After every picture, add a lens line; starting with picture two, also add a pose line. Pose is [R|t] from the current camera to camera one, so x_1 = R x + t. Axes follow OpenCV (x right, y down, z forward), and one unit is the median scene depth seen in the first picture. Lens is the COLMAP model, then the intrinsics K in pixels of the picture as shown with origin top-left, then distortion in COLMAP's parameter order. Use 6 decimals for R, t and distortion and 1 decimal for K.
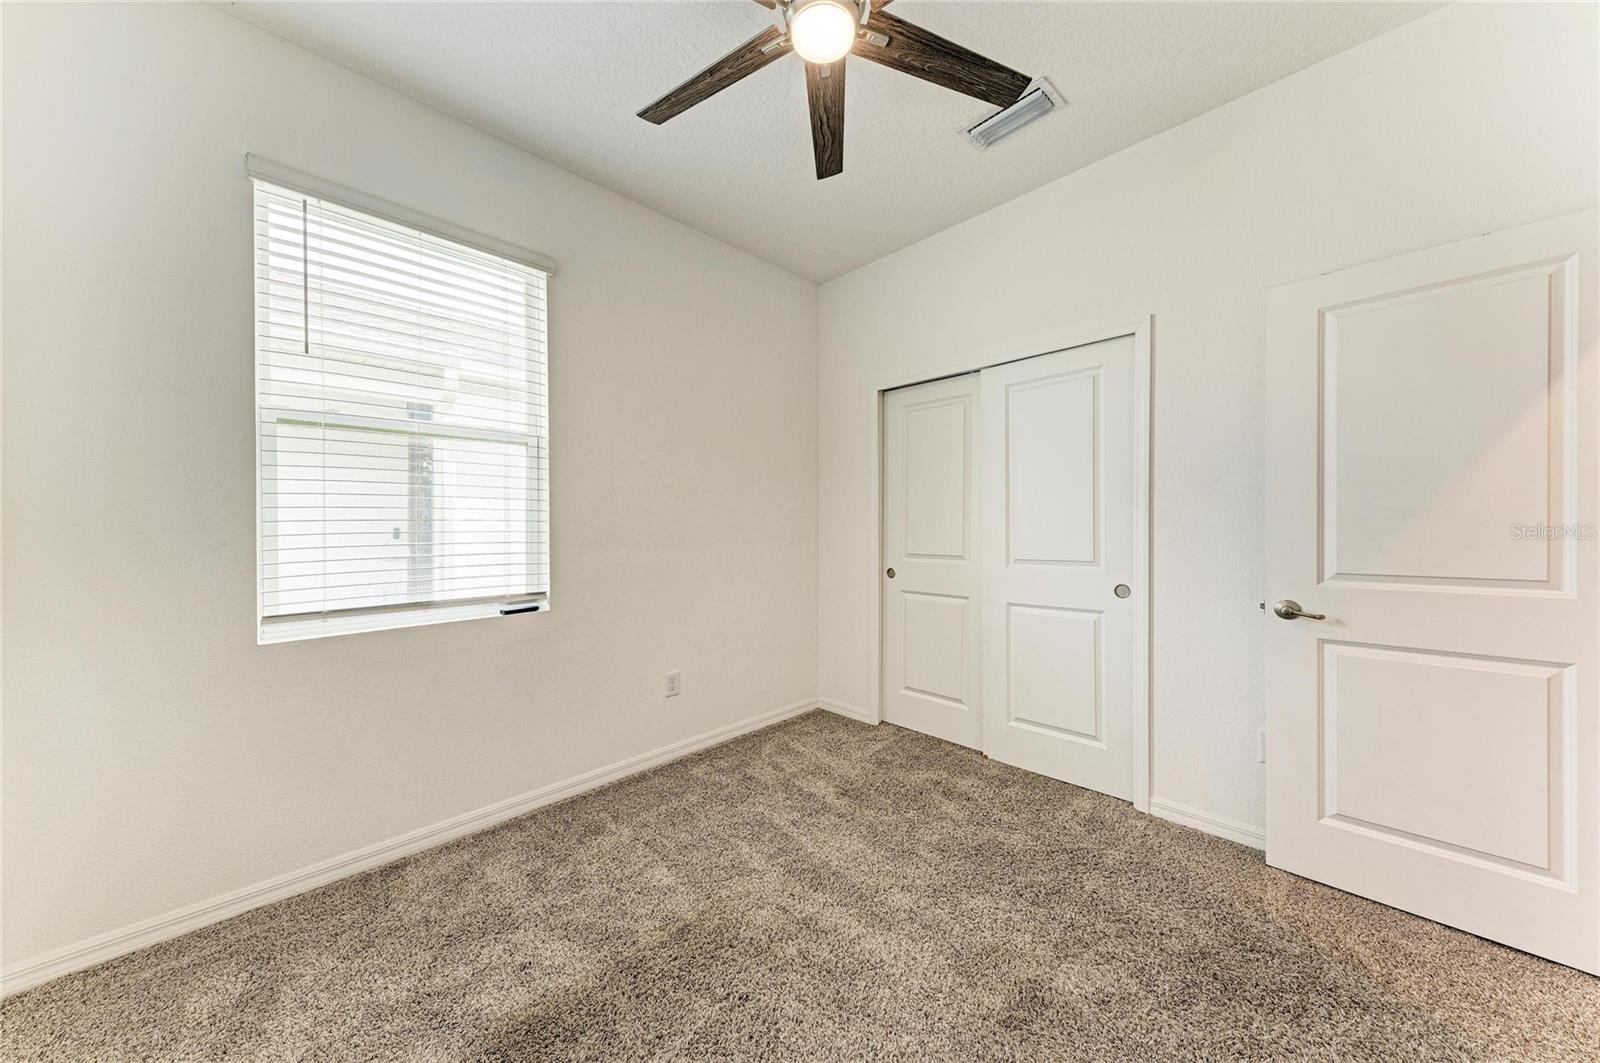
lens RADIAL K [[541.4, 0, 793.1], [0, 541.4, 532.7], [0, 0, 1]] dist [0.016843, -0.003018]
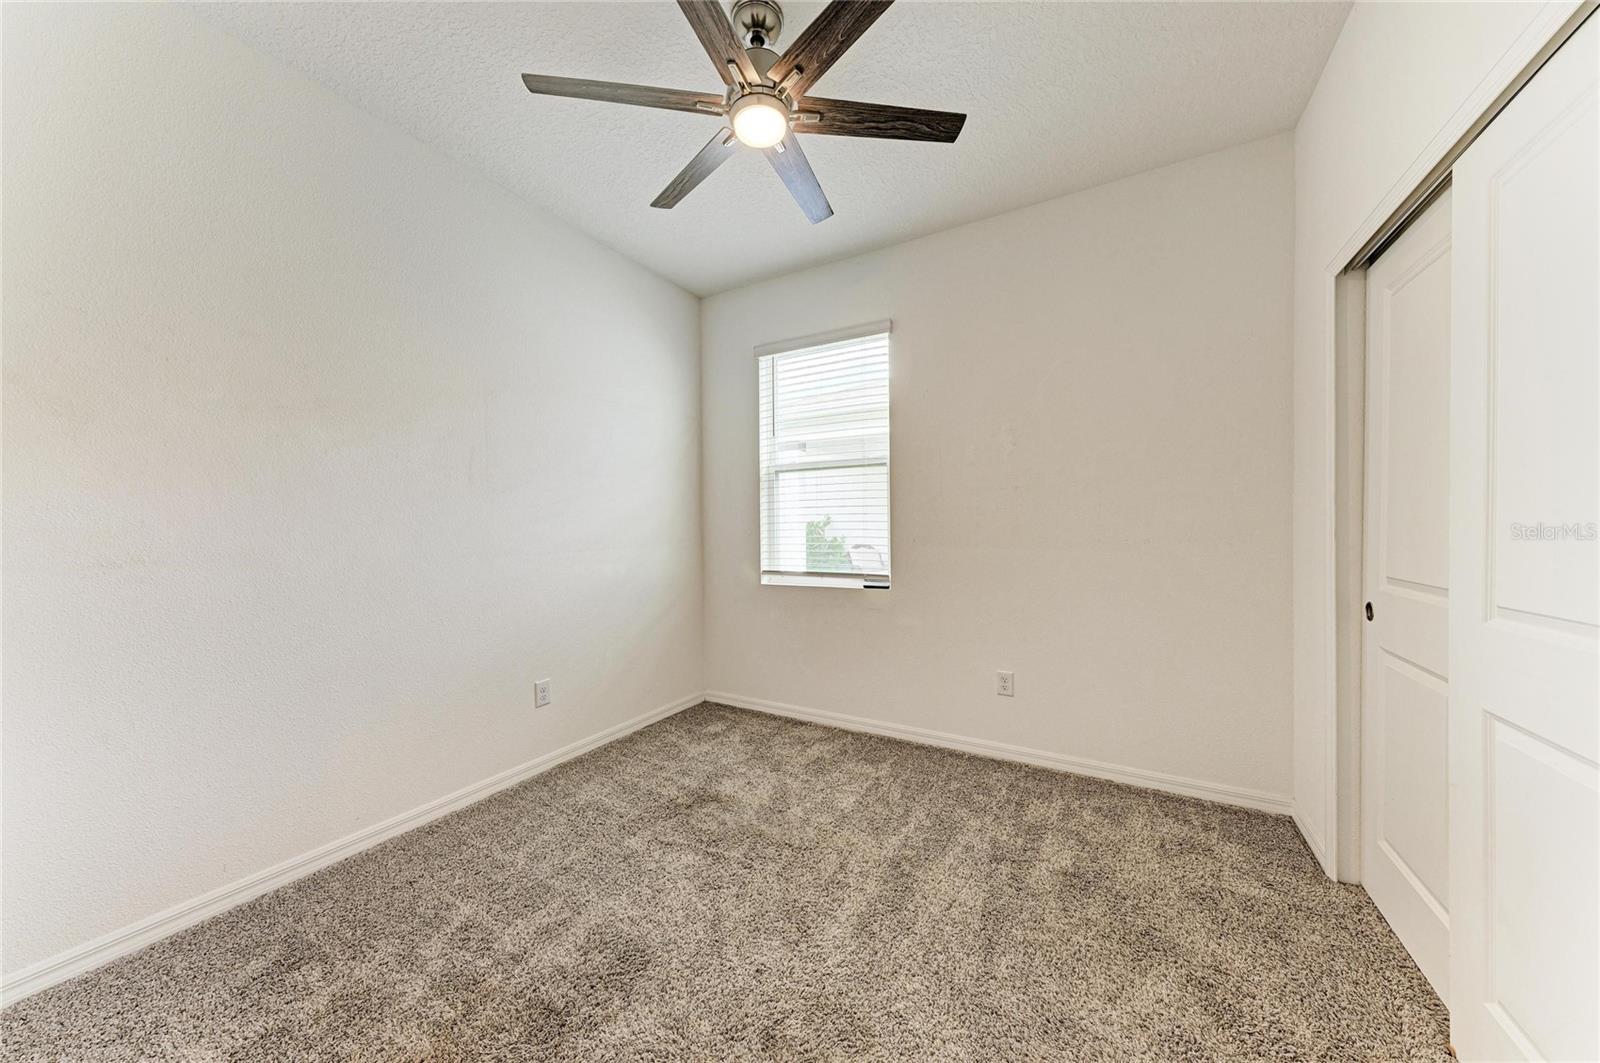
lens RADIAL K [[541.4, 0, 795.2], [0, 541.4, 535.0], [0, 0, 1]] dist [0.016843, -0.003018]
pose [[0.257554, 0.017482, -0.966106, 0.768713], [0.000379, 0.999834, 0.018193, -0.012635], [0.966264, -0.005052, 0.257504, 0.457529]]
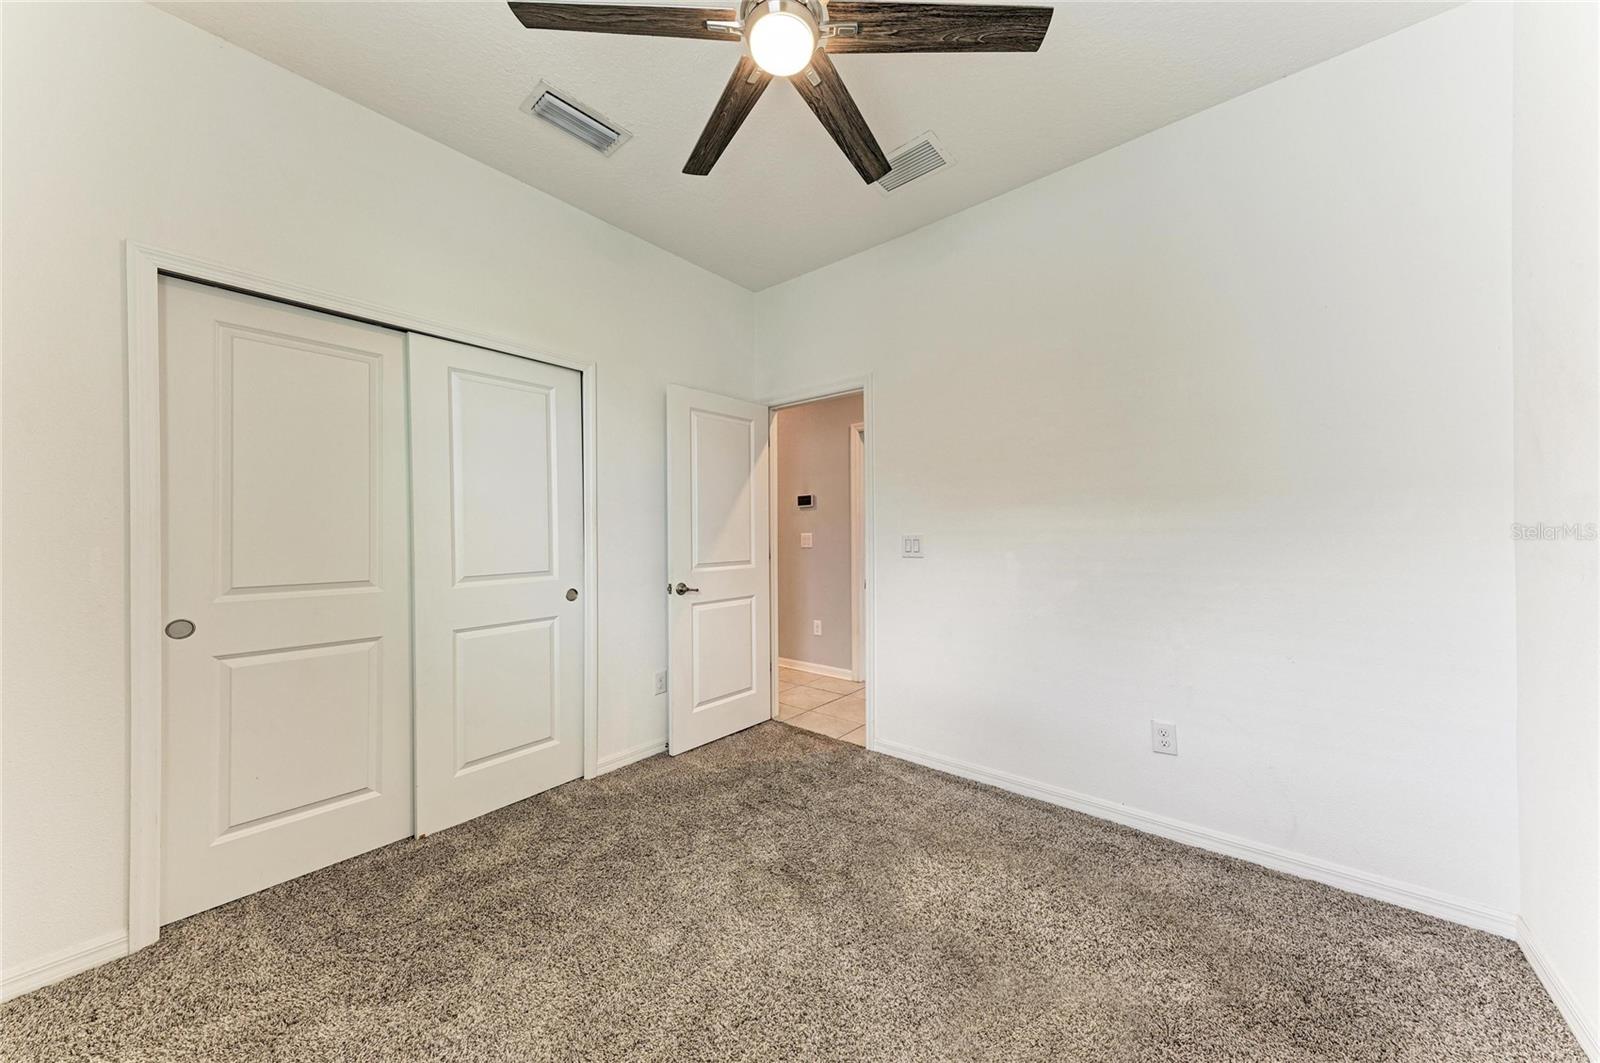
lens RADIAL K [[541.4, 0, 802.3], [0, 541.4, 538.7], [0, 0, 1]] dist [0.016843, -0.003018]
pose [[-0.099998, -0.001171, 0.994987, -0.585984], [0.019660, 0.999802, 0.003152, -0.003177], [-0.994793, 0.019877, -0.099956, 0.664235]]
